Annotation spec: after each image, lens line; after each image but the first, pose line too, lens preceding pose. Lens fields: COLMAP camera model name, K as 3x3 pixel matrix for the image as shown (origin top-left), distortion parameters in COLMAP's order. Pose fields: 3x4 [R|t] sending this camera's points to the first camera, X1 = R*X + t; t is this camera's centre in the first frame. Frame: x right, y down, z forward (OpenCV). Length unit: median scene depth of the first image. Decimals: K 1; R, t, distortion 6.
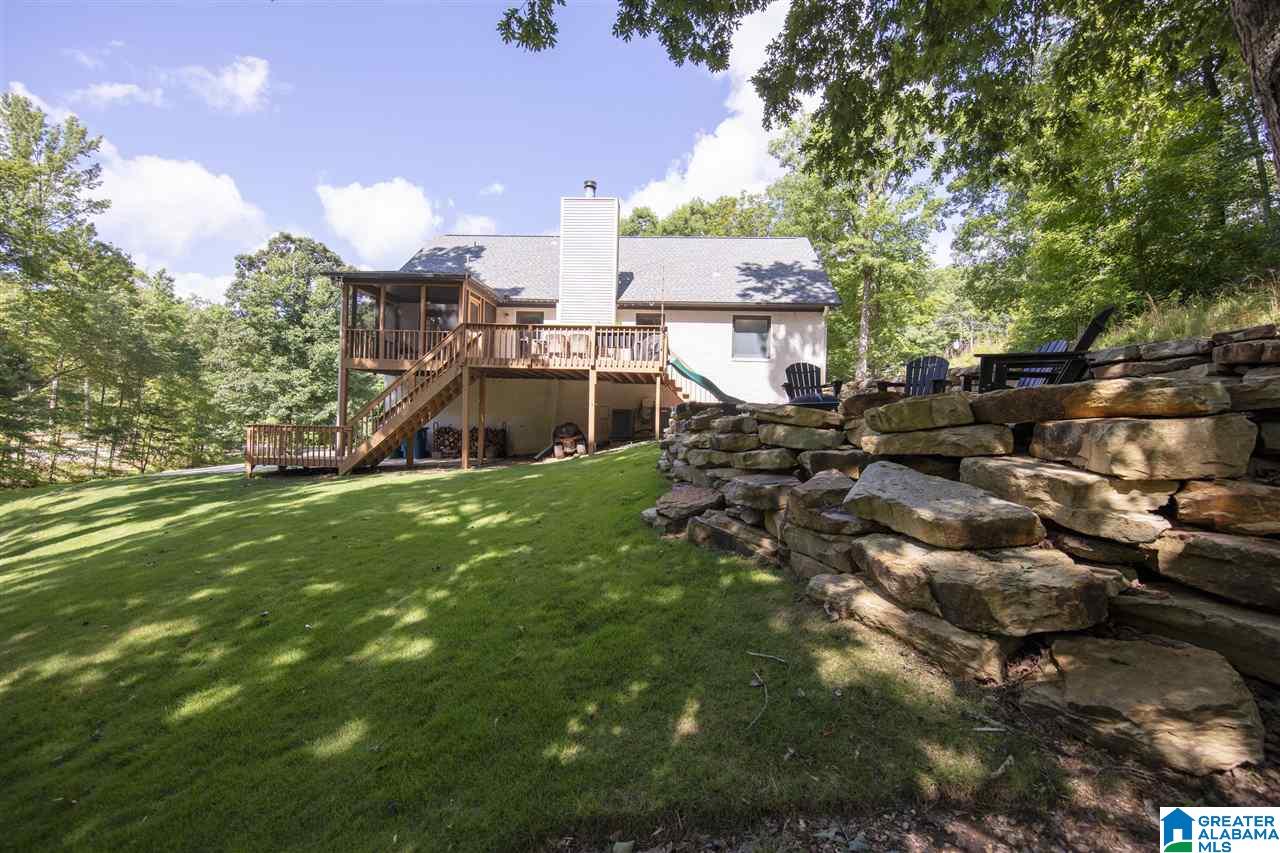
lens RADIAL K [[532.7, 0, 640.0], [0, 532.7, 426.5], [0, 0, 1]] dist [0.003253, 0.000053]
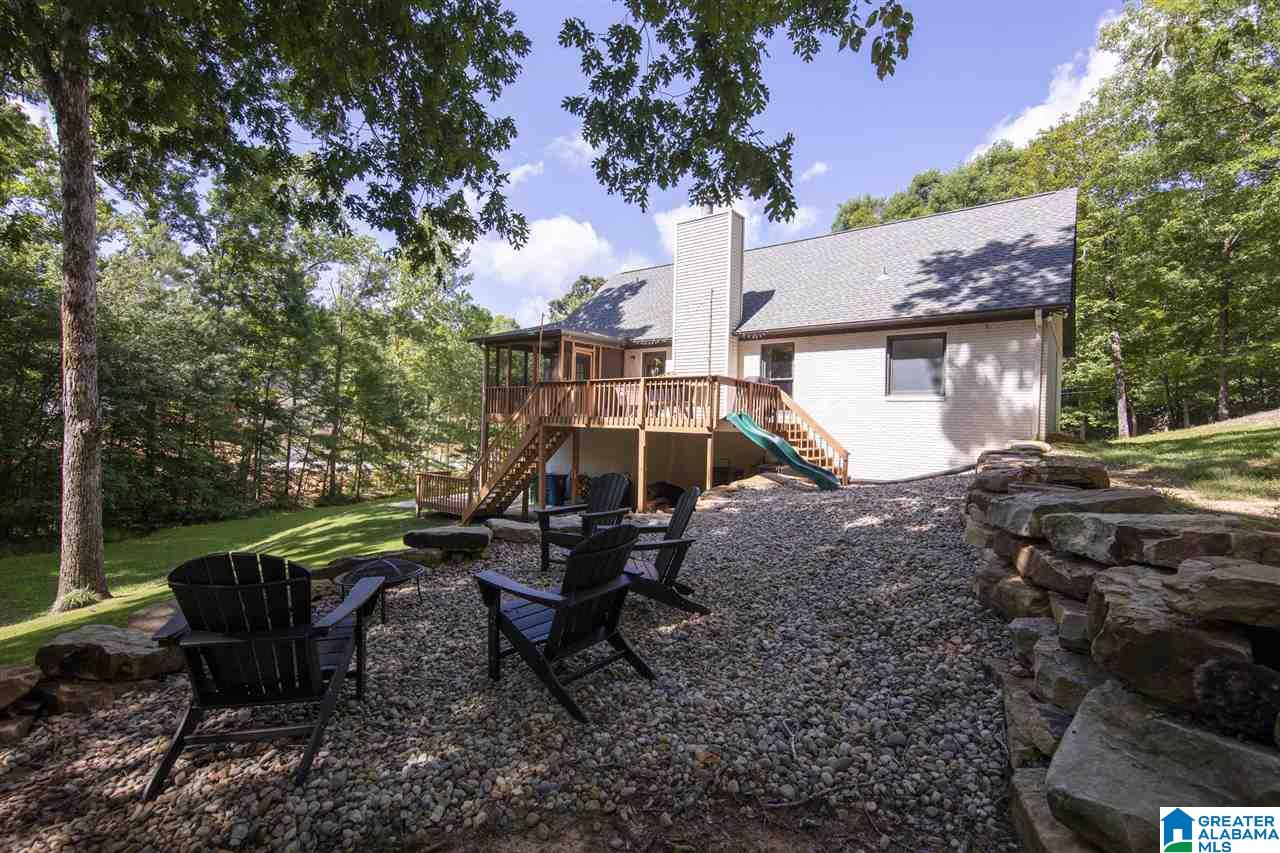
lens RADIAL K [[575.3, 0, 640.0], [0, 575.3, 426.5], [0, 0, 1]] dist [0.020302, -0.000245]
pose [[0.819884, -0.002703, -0.572524, 0.151347], [-0.003769, 0.999942, -0.010118, -0.034584], [0.572518, 0.010454, 0.819826, 0.079033]]
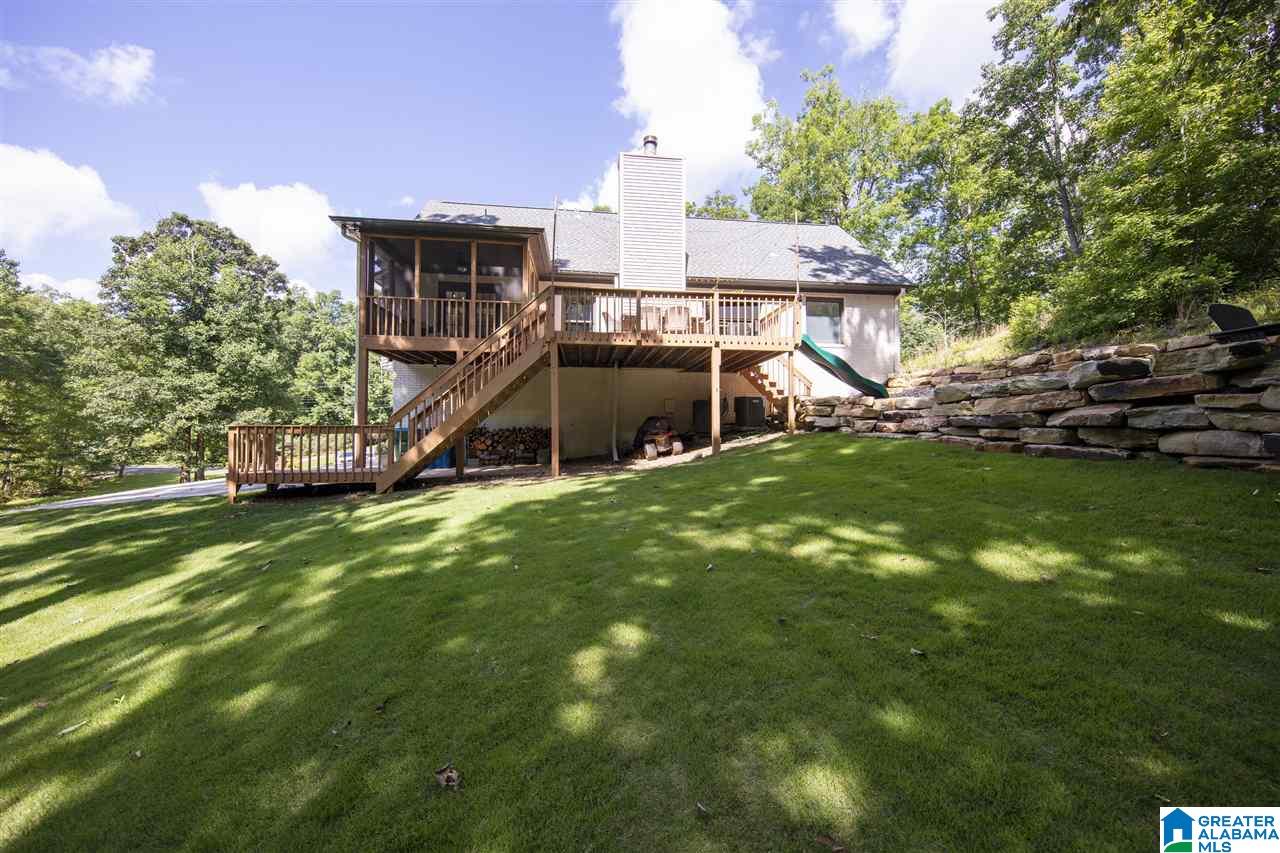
lens RADIAL K [[501.8, 0, 640.0], [0, 501.8, 426.5], [0, 0, 1]] dist [-0.002048, -0.000389]
pose [[0.981206, -0.025141, 0.191317, -0.120057], [0.027774, 0.999553, -0.011095, 0.006579], [-0.190953, 0.016200, 0.981466, 0.093503]]
